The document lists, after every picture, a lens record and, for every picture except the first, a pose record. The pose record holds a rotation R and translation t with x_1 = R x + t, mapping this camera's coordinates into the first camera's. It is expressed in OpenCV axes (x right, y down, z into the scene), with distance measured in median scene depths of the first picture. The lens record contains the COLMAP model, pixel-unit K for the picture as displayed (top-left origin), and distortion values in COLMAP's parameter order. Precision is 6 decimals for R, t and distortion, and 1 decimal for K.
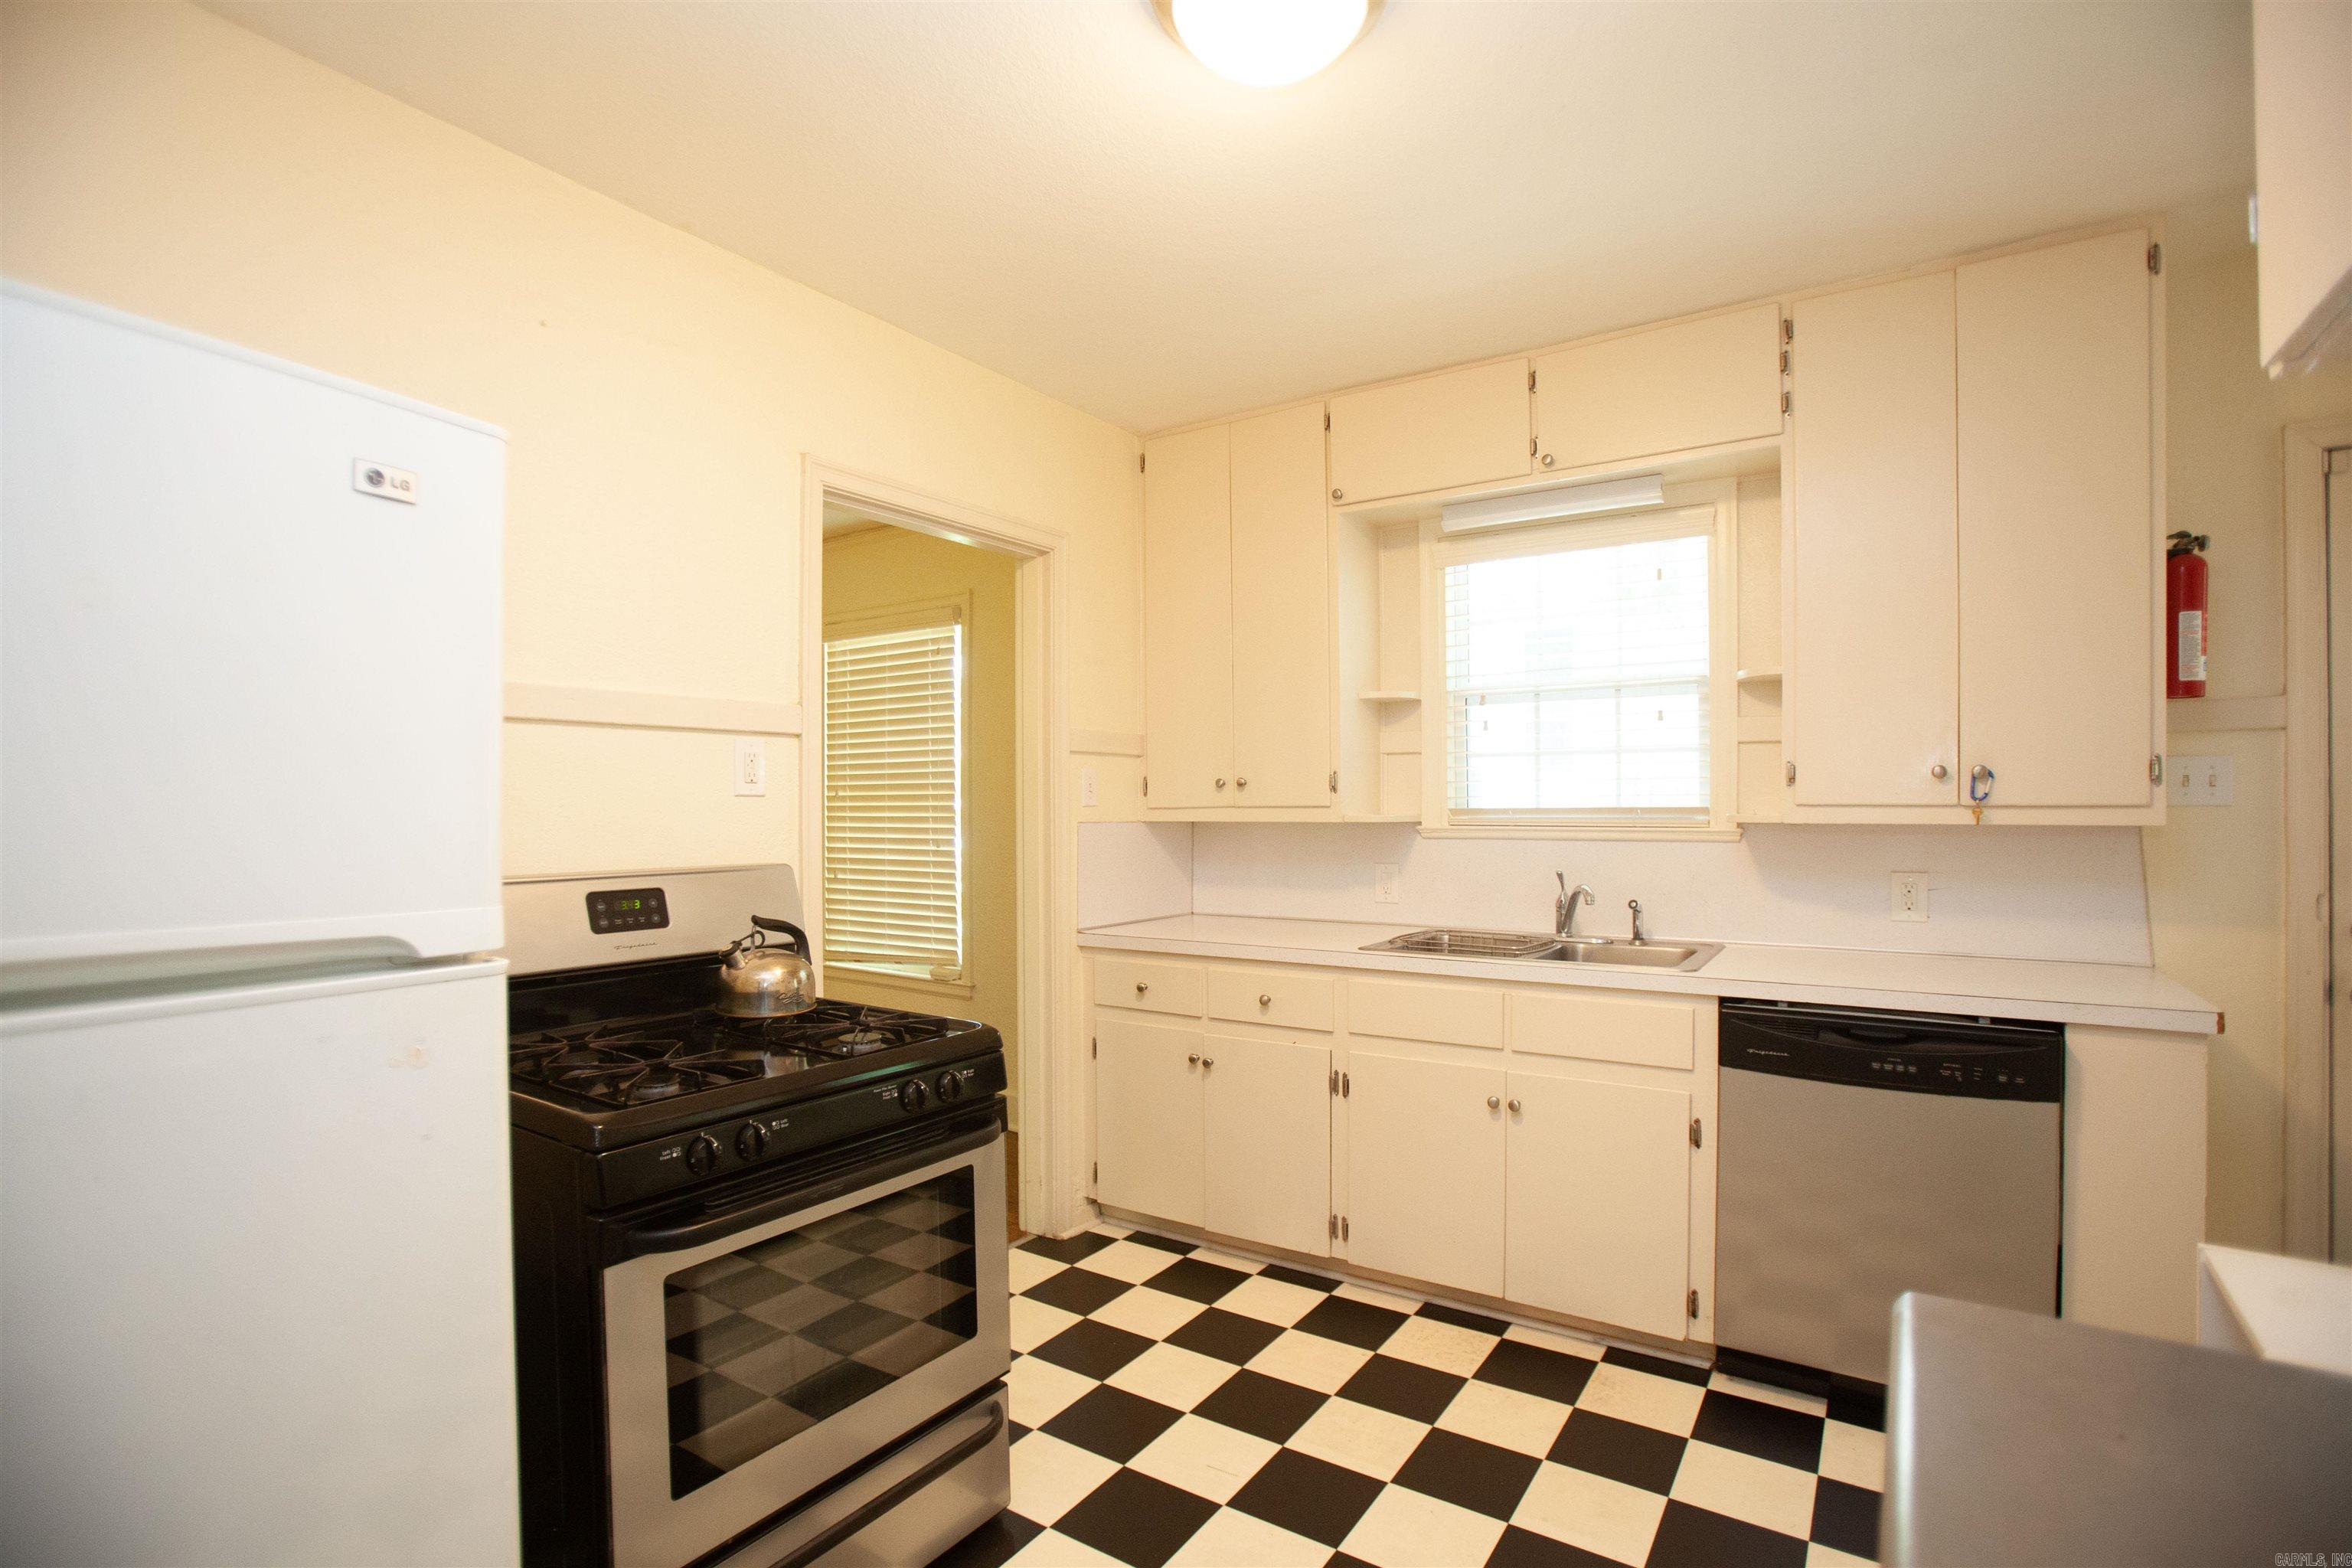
lens RADIAL K [[1130.2, 0, 1135.1], [0, 1130.2, 797.8], [0, 0, 1]] dist [-0.052262, 0.010315]
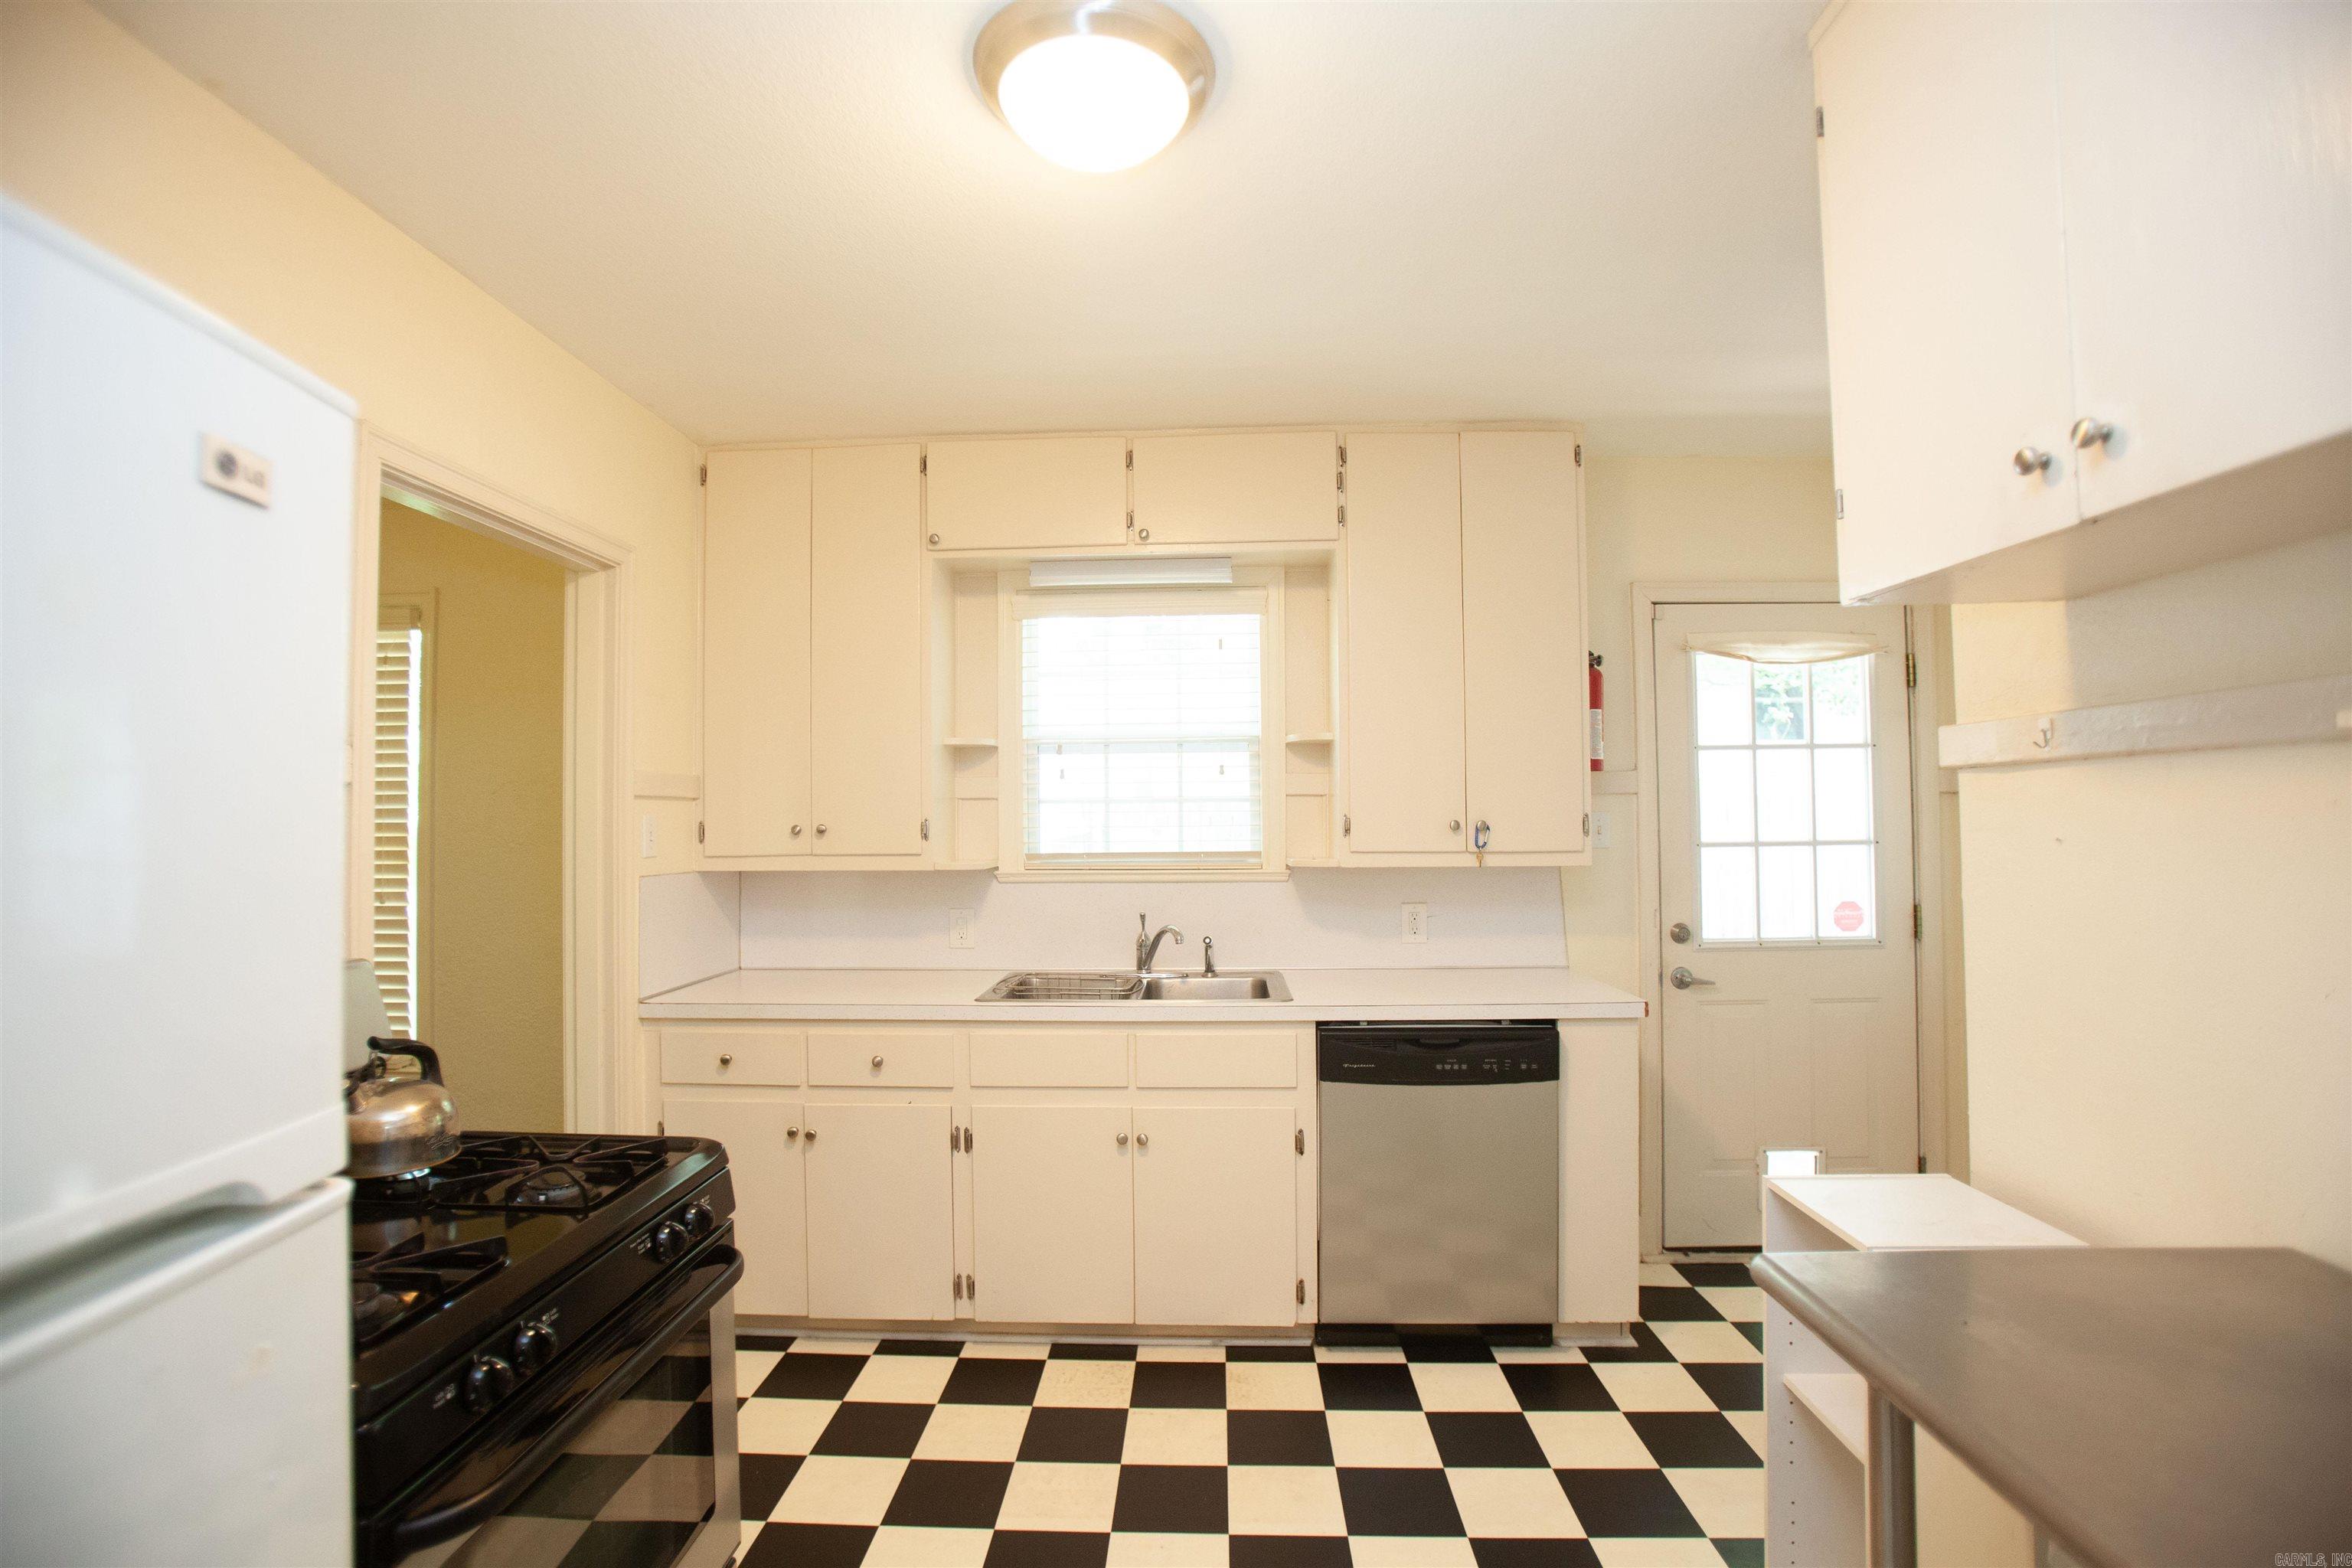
lens RADIAL K [[1130.2, 0, 1178.5], [0, 1130.2, 787.3], [0, 0, 1]] dist [-0.052262, 0.010315]
pose [[0.851840, 0.011729, 0.523670, -0.172099], [0.003245, 0.999612, -0.027667, -0.026113], [-0.523792, 0.025268, 0.851472, 0.054238]]
